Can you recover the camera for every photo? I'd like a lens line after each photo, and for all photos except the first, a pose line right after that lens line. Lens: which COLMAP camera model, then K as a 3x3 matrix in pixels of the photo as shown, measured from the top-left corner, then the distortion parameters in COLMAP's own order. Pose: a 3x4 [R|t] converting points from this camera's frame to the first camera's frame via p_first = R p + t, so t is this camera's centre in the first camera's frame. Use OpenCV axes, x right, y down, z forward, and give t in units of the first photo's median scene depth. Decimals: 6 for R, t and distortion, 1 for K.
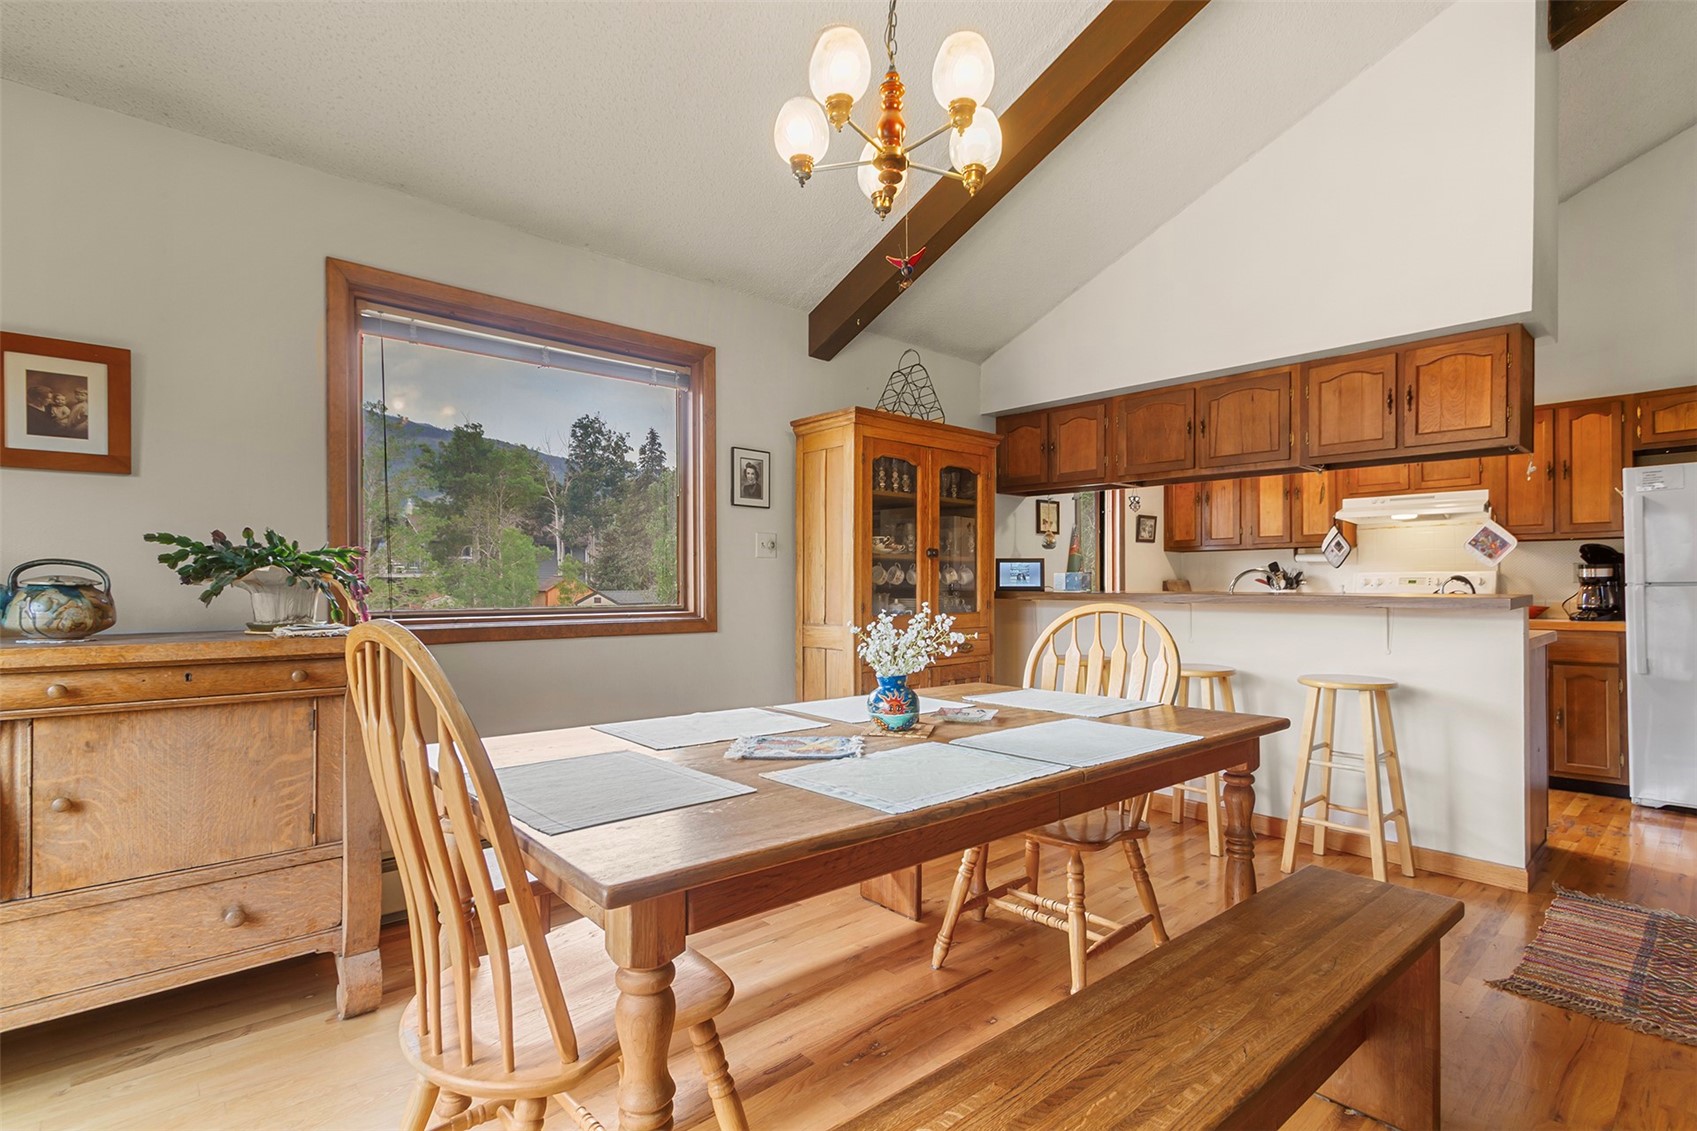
lens RADIAL K [[796.7, 0, 858.0], [0, 796.7, 591.4], [0, 0, 1]] dist [-0.004655, -0.001025]
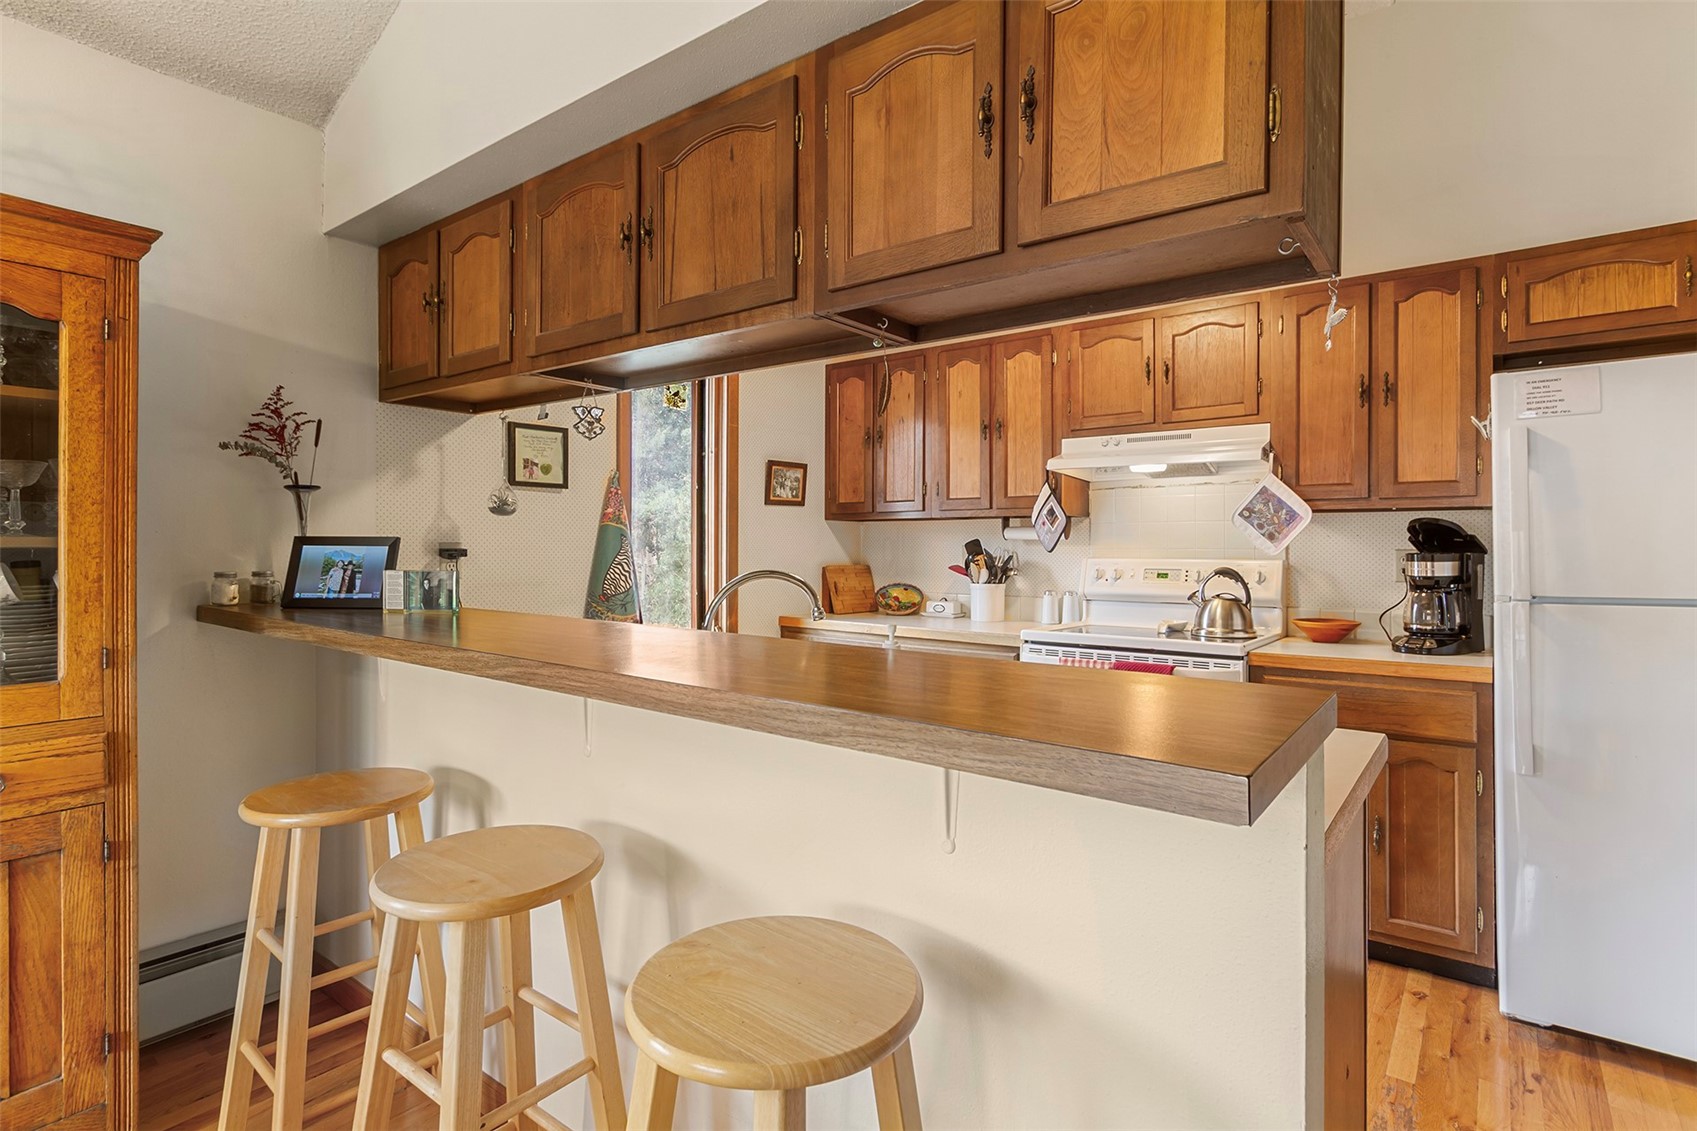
lens RADIAL K [[868.5, 0, 846.5], [0, 868.5, 560.1], [0, 0, 1]] dist [0.005943, -0.000273]
pose [[0.981465, 0.001534, 0.191636, 0.382932], [-0.002411, 0.999988, 0.004345, -0.030640], [-0.191627, -0.004726, 0.981456, 0.450798]]
